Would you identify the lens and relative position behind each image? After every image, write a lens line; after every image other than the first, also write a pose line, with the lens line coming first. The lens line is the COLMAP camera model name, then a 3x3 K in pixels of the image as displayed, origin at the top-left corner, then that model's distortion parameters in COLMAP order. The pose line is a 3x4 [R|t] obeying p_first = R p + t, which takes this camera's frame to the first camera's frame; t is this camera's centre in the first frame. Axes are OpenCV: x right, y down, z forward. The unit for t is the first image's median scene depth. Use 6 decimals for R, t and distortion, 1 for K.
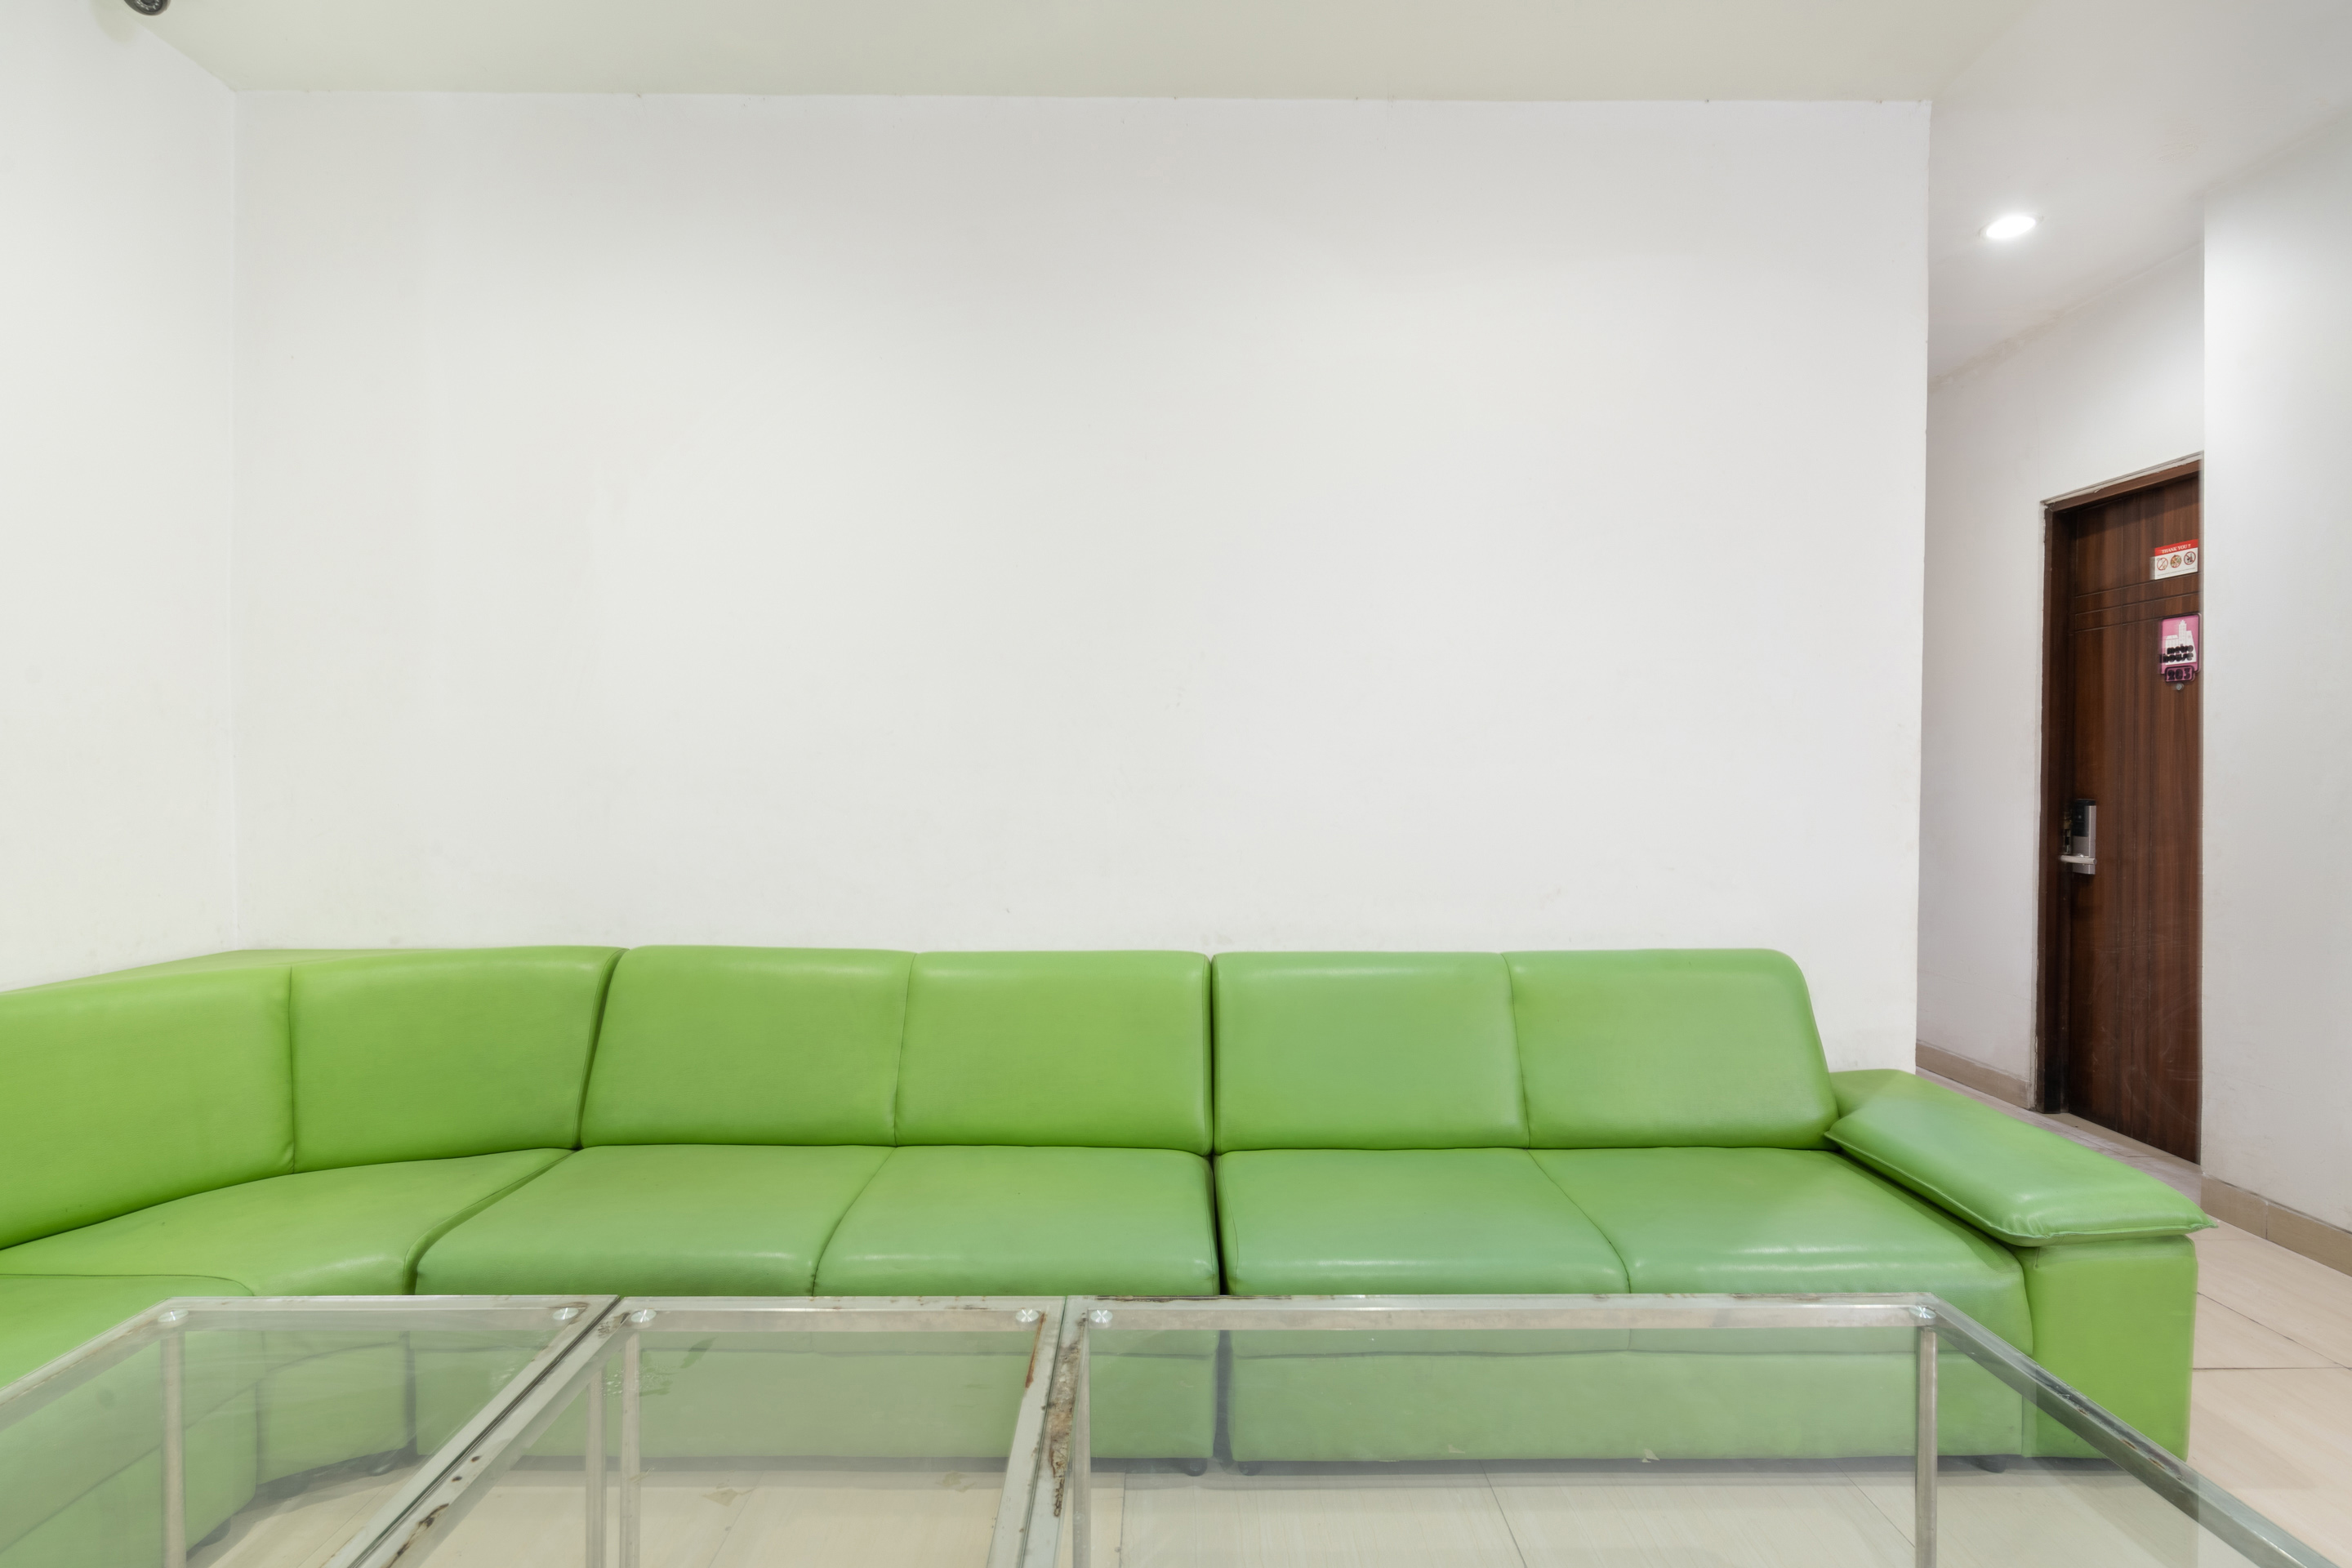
lens RADIAL K [[1102.7, 0, 1161.6], [0, 1102.7, 776.2], [0, 0, 1]] dist [-0.004905, 0.000429]
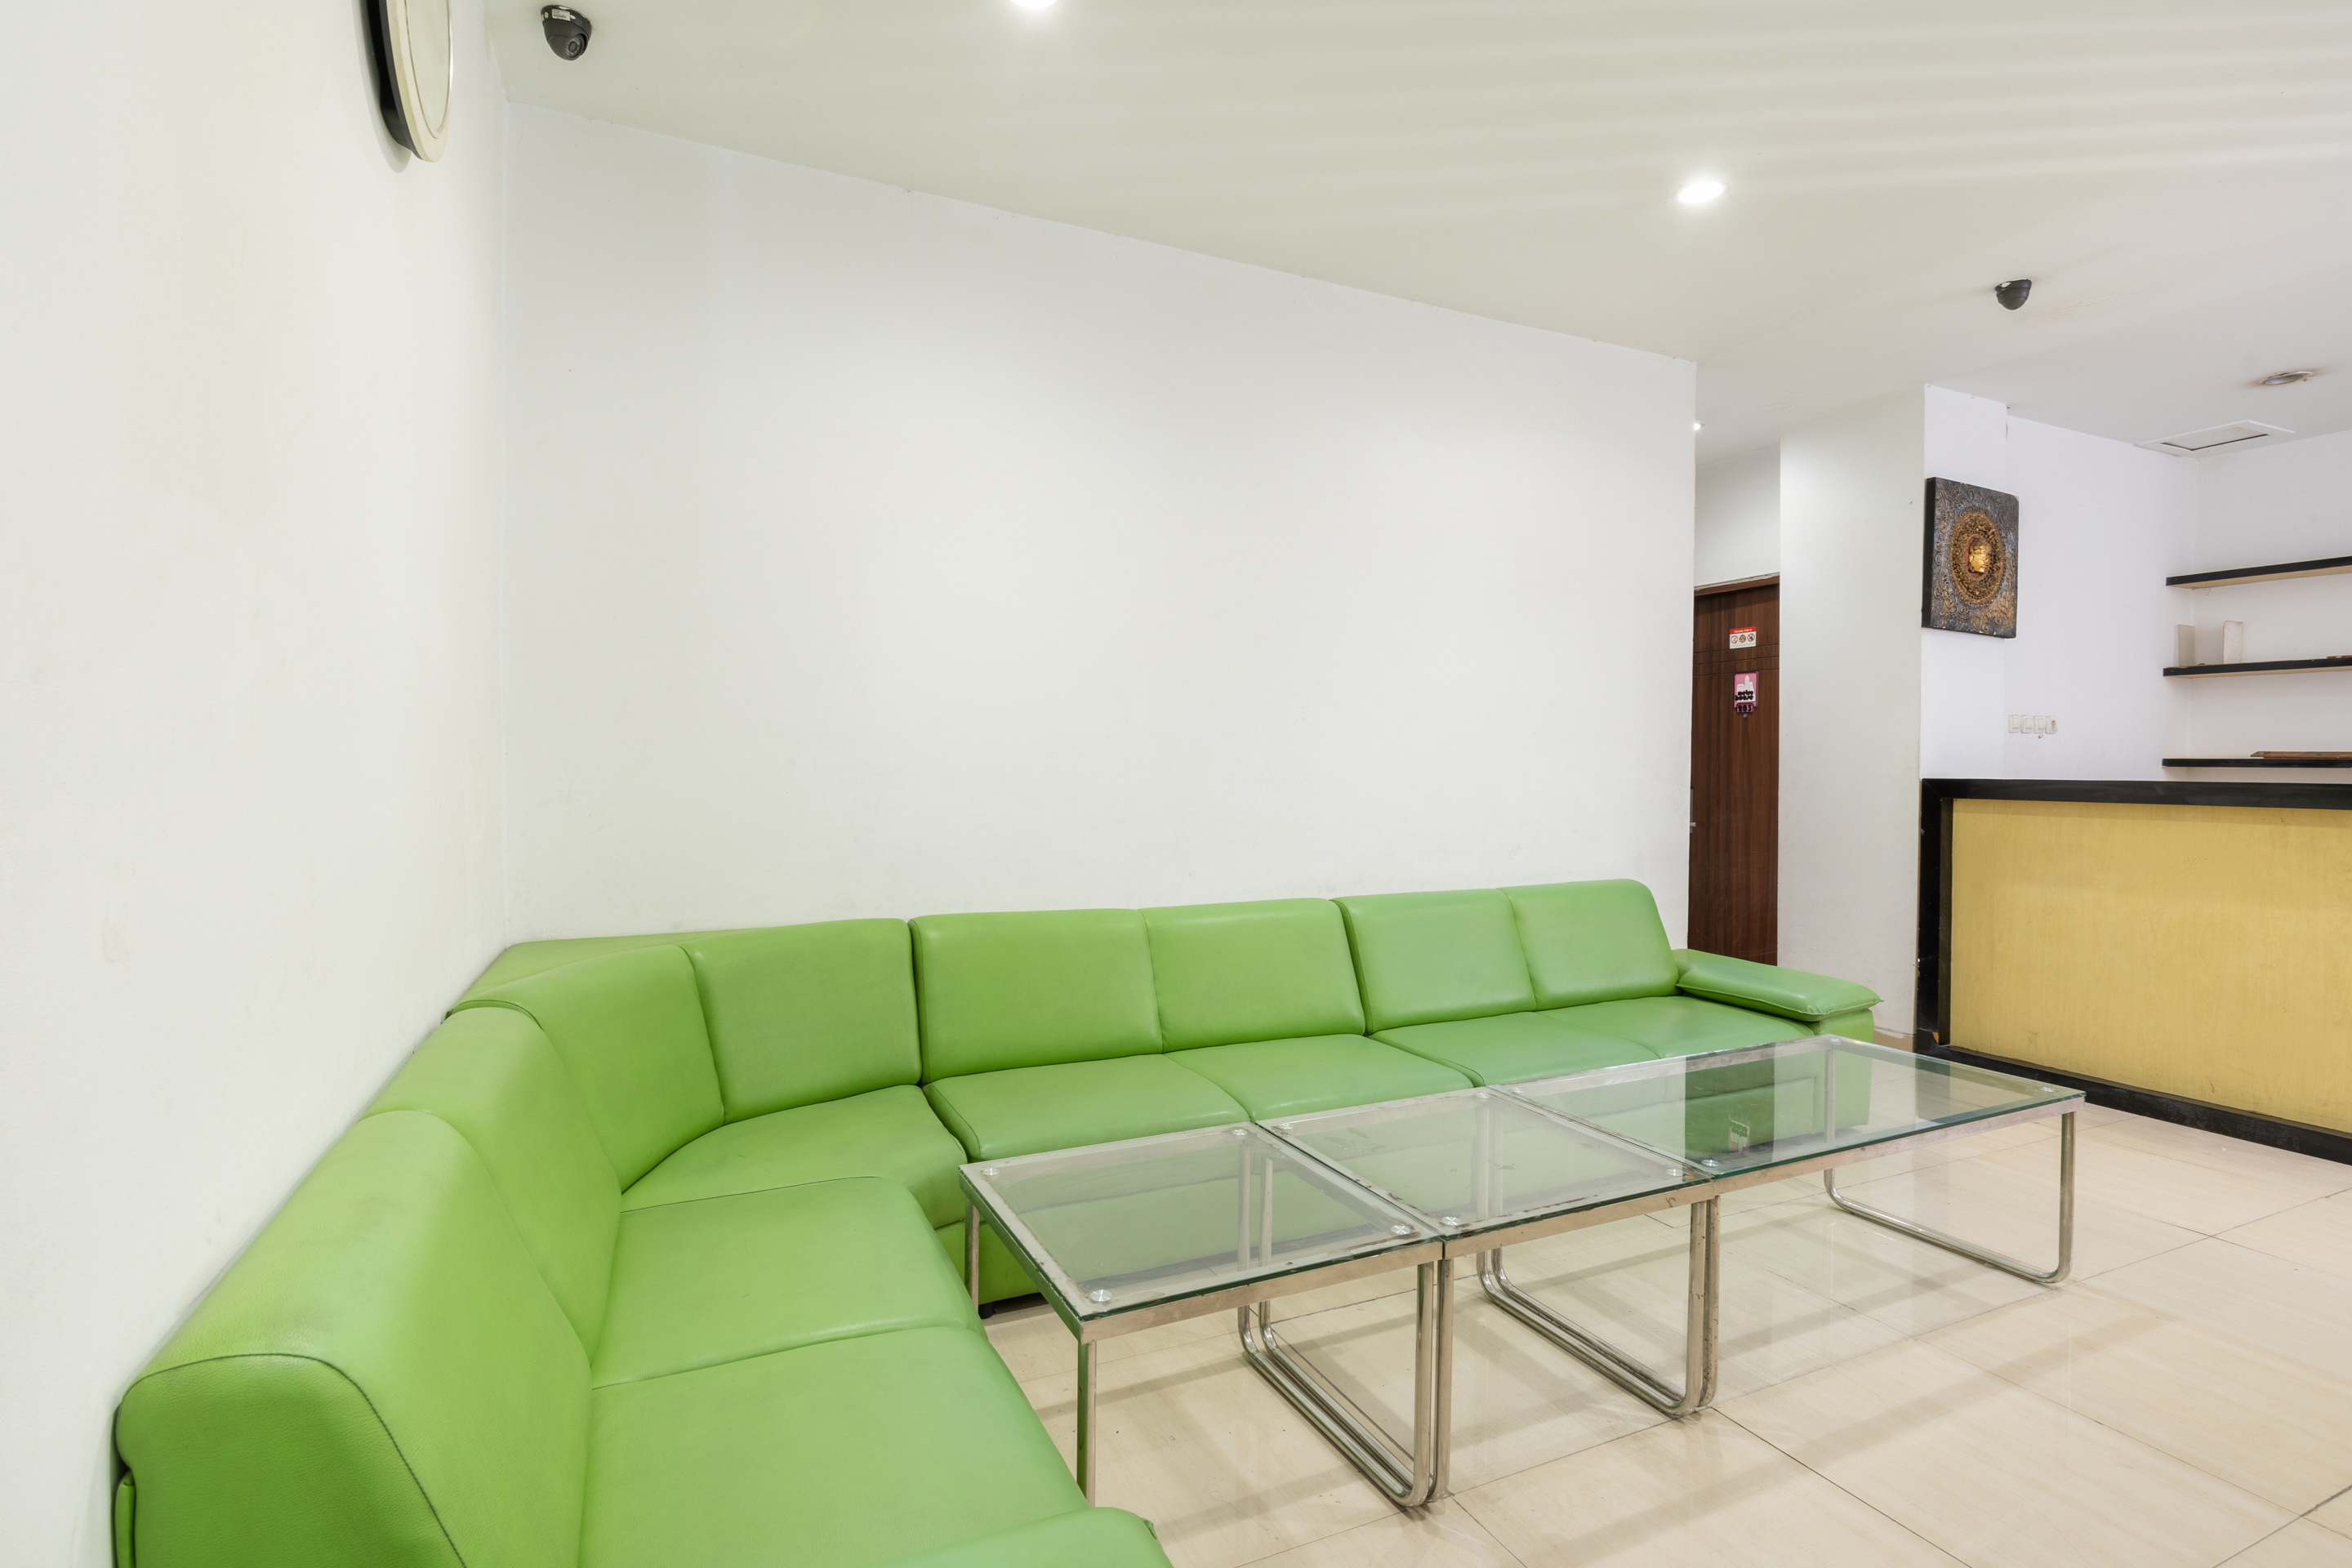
lens RADIAL K [[1102.7, 0, 1161.6], [0, 1102.7, 776.2], [0, 0, 1]] dist [-0.004905, 0.000429]
pose [[0.911319, -0.003095, 0.411690, -0.537765], [0.001103, 0.999987, 0.005077, -0.000910], [-0.411700, -0.004173, 0.911310, -0.134901]]
